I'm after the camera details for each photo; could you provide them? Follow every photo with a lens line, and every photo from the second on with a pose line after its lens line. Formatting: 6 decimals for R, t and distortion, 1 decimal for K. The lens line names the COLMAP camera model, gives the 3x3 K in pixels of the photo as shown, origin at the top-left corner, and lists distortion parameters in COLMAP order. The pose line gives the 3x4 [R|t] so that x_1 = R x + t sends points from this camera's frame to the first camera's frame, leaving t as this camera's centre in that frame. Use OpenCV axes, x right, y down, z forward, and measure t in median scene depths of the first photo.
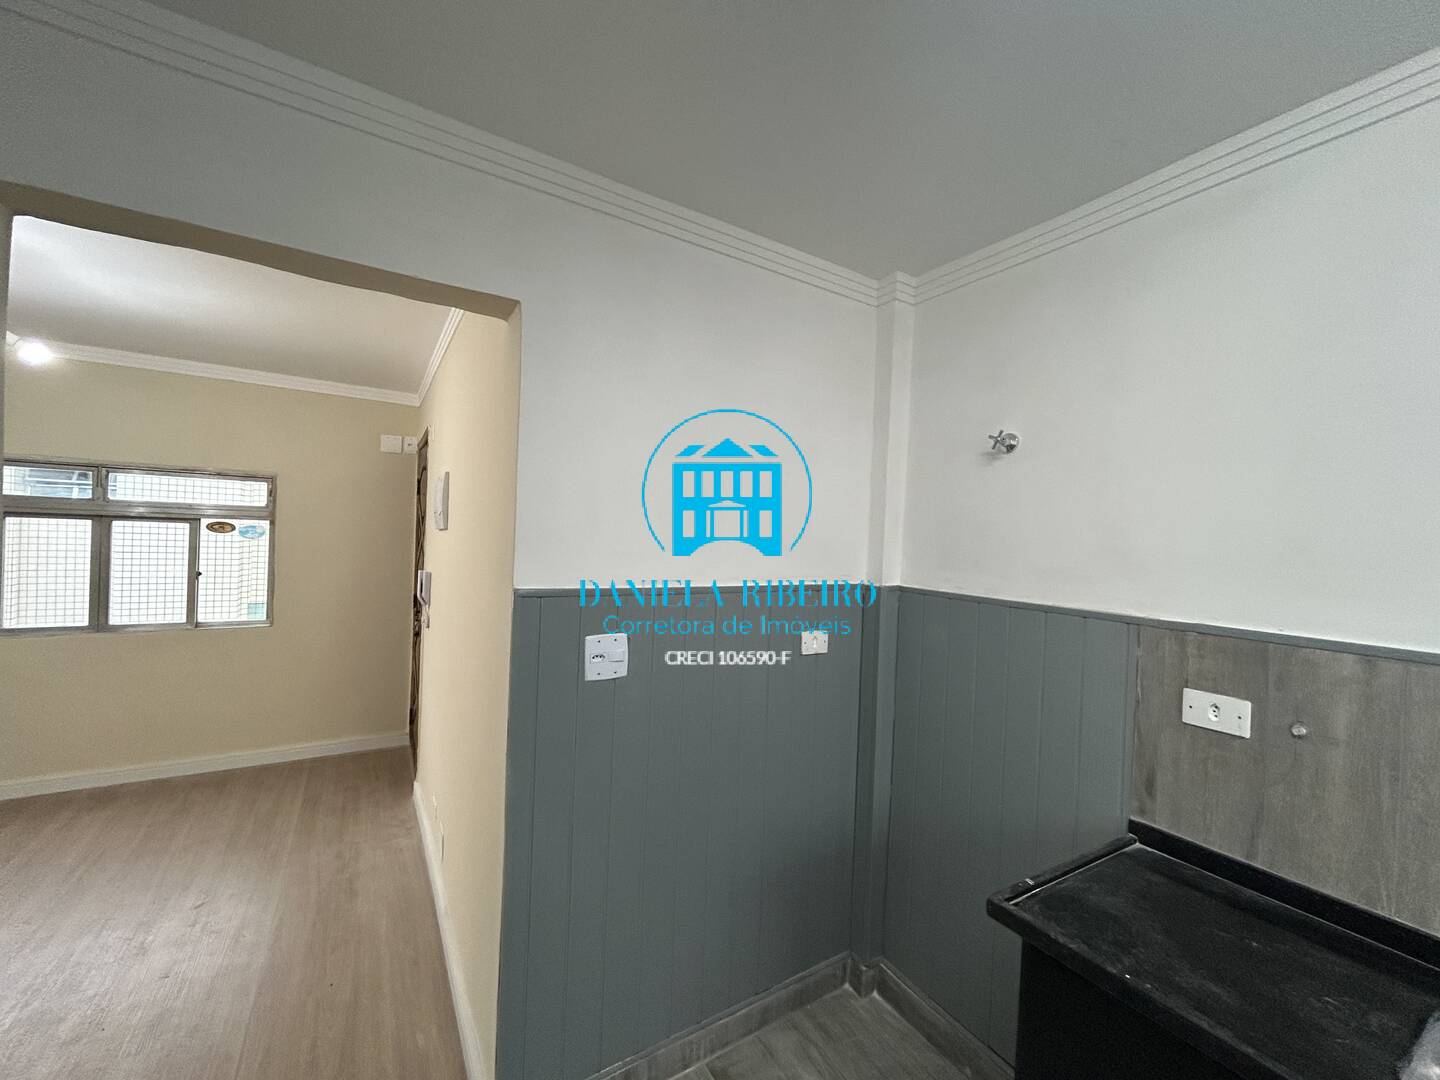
lens RADIAL K [[583.9, 0, 723.3], [0, 583.9, 537.1], [0, 0, 1]] dist [0.002032, -0.000069]
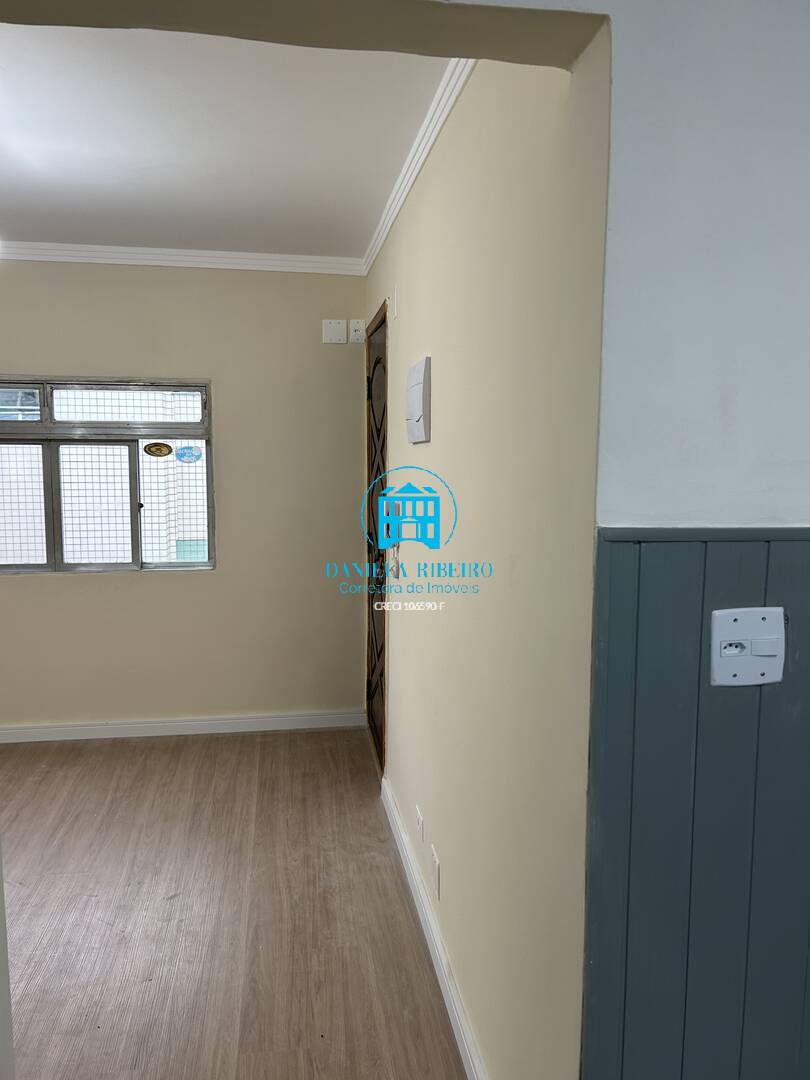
lens RADIAL K [[815.6, 0, 403.4], [0, 815.6, 534.4], [0, 0, 1]] dist [0.027045, -0.006669]
pose [[0.920587, 0.011770, -0.390359, -0.096829], [0.026469, 0.995367, 0.092435, 0.005802], [0.389639, -0.095427, 0.916010, 0.069654]]
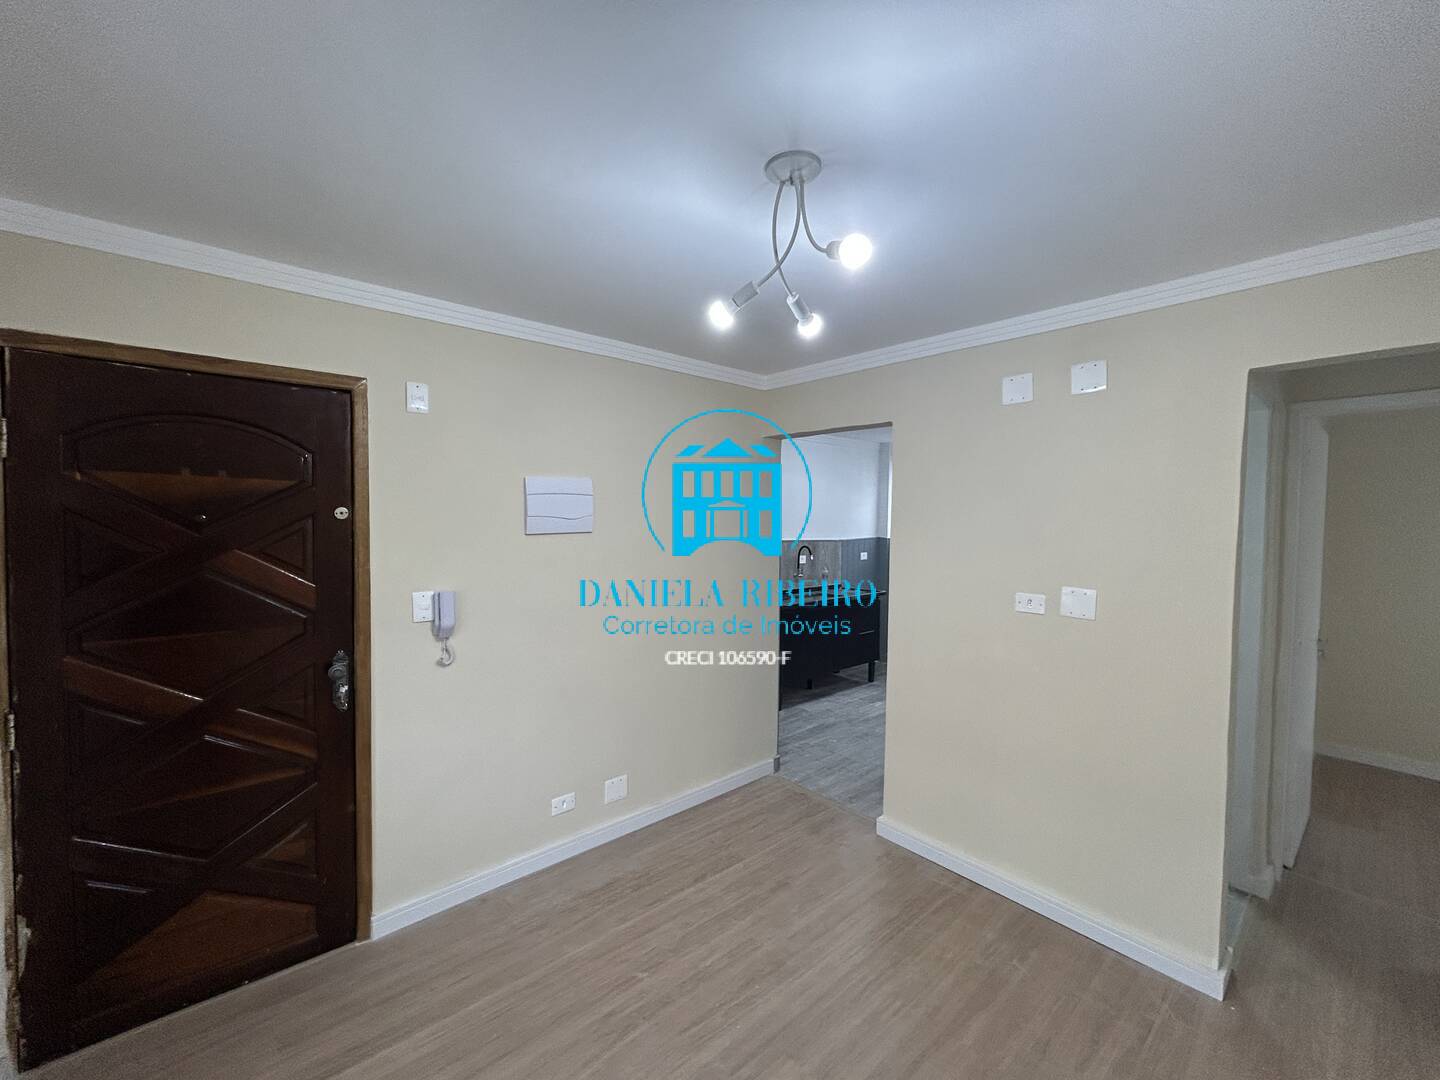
lens RADIAL K [[574.1, 0, 720.0], [0, 574.1, 540.0], [0, 0, 1]] dist [0.001504, 0.000056]
pose [[-0.168349, -0.068031, 0.983377, -1.271882], [-0.002997, 0.997646, 0.068505, -0.054823], [-0.985723, 0.008586, -0.168156, 0.762184]]
